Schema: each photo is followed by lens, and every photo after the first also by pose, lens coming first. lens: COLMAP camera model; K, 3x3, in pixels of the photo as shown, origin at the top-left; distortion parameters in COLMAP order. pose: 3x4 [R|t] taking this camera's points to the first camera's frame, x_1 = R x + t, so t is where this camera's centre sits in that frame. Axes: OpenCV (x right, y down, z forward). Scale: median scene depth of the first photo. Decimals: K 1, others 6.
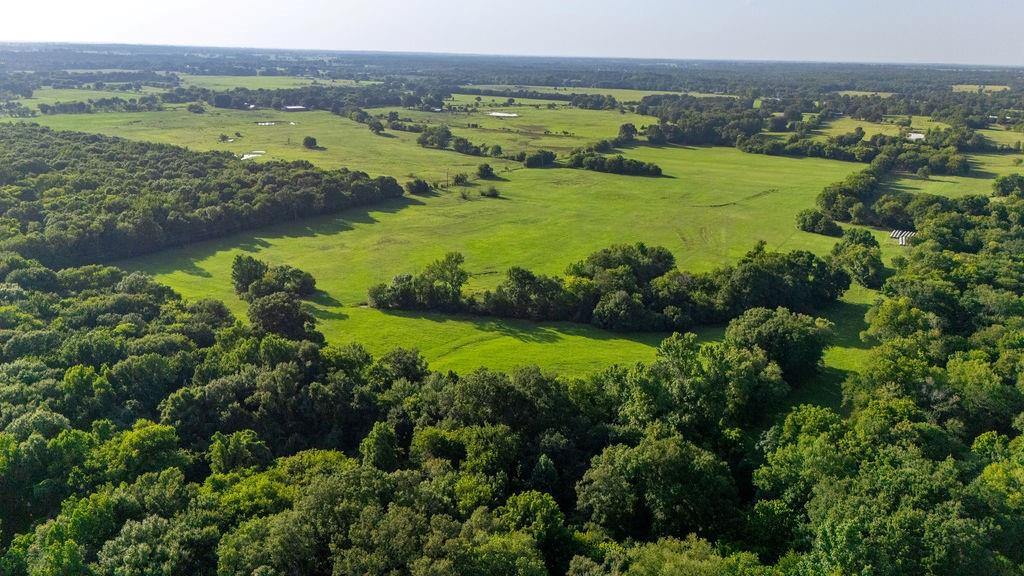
lens RADIAL K [[750.8, 0, 502.8], [0, 750.8, 293.1], [0, 0, 1]] dist [0.080497, -0.080466]
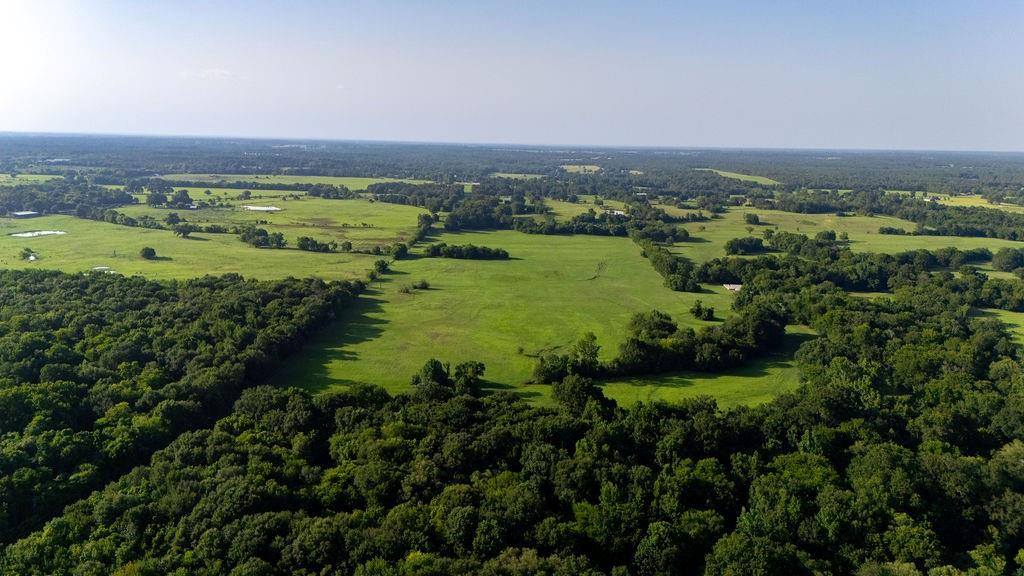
lens RADIAL K [[750.8, 0, 509.0], [0, 750.8, 296.7], [0, 0, 1]] dist [0.080497, -0.080466]
pose [[0.869535, -0.106295, 0.482298, -0.331269], [0.150094, 0.987249, -0.053022, -0.027387], [-0.470512, 0.118495, 0.874401, -0.037599]]
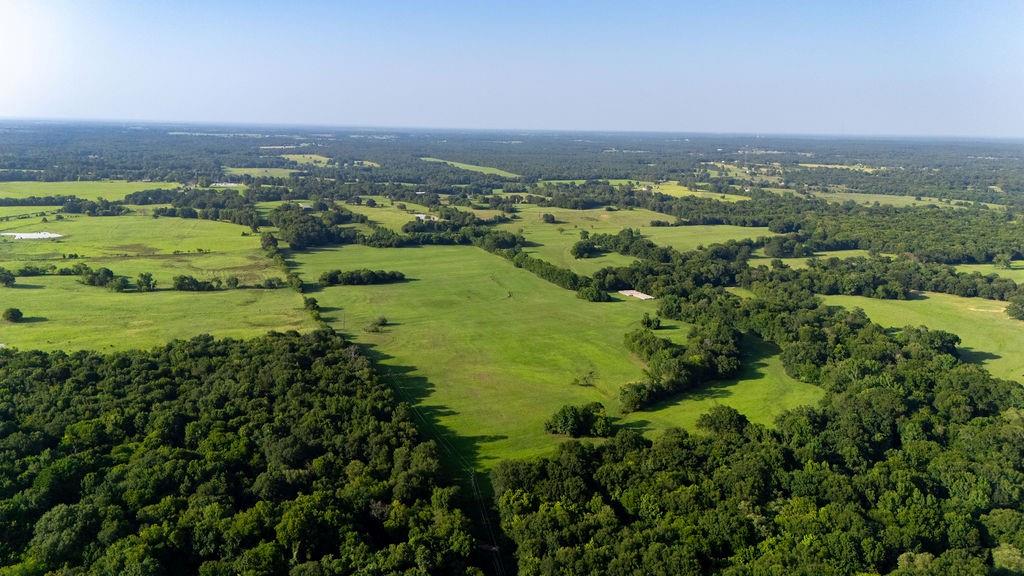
lens RADIAL K [[750.8, 0, 509.5], [0, 750.8, 285.8], [0, 0, 1]] dist [0.080497, -0.080466]
pose [[0.585810, -0.182330, 0.789672, -0.585900], [0.241344, 0.969405, 0.044790, -0.140706], [-0.773679, 0.164344, 0.611892, 0.101415]]
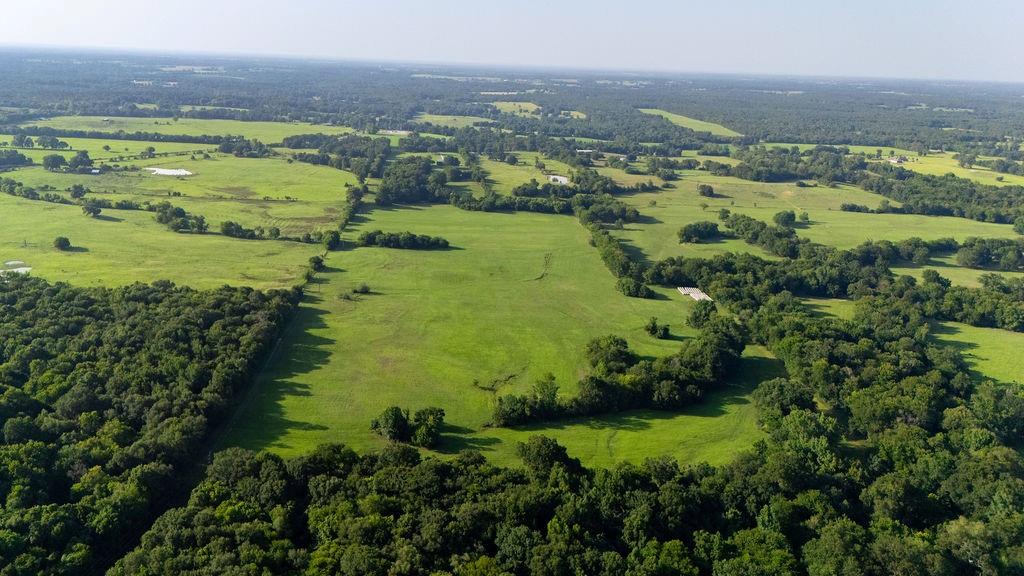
lens RADIAL K [[840.4, 0, 451.2], [0, 840.4, 297.3], [0, 0, 1]] dist [0.073277, -0.067591]
pose [[0.857207, -0.133844, 0.497274, -0.371605], [0.140882, 0.989746, 0.023542, -0.097853], [-0.495326, 0.049876, 0.867274, -0.075502]]
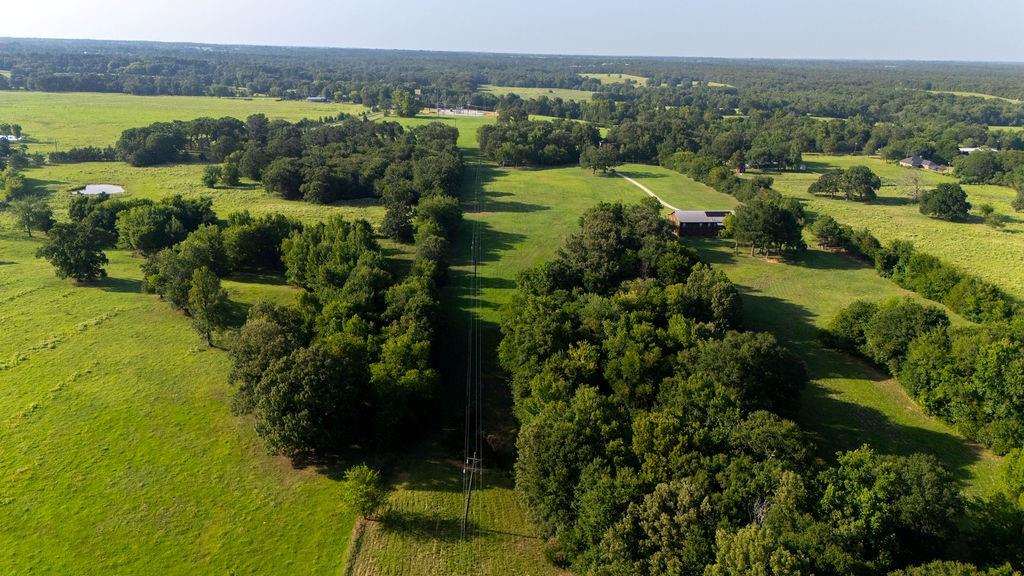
lens RADIAL K [[750.8, 0, 505.7], [0, 750.8, 285.7], [0, 0, 1]] dist [0.080497, -0.080466]
pose [[0.841565, -0.161812, 0.515350, 0.275361], [0.158546, 0.986049, 0.050700, -0.354112], [-0.516364, 0.039039, 0.855479, 1.233013]]
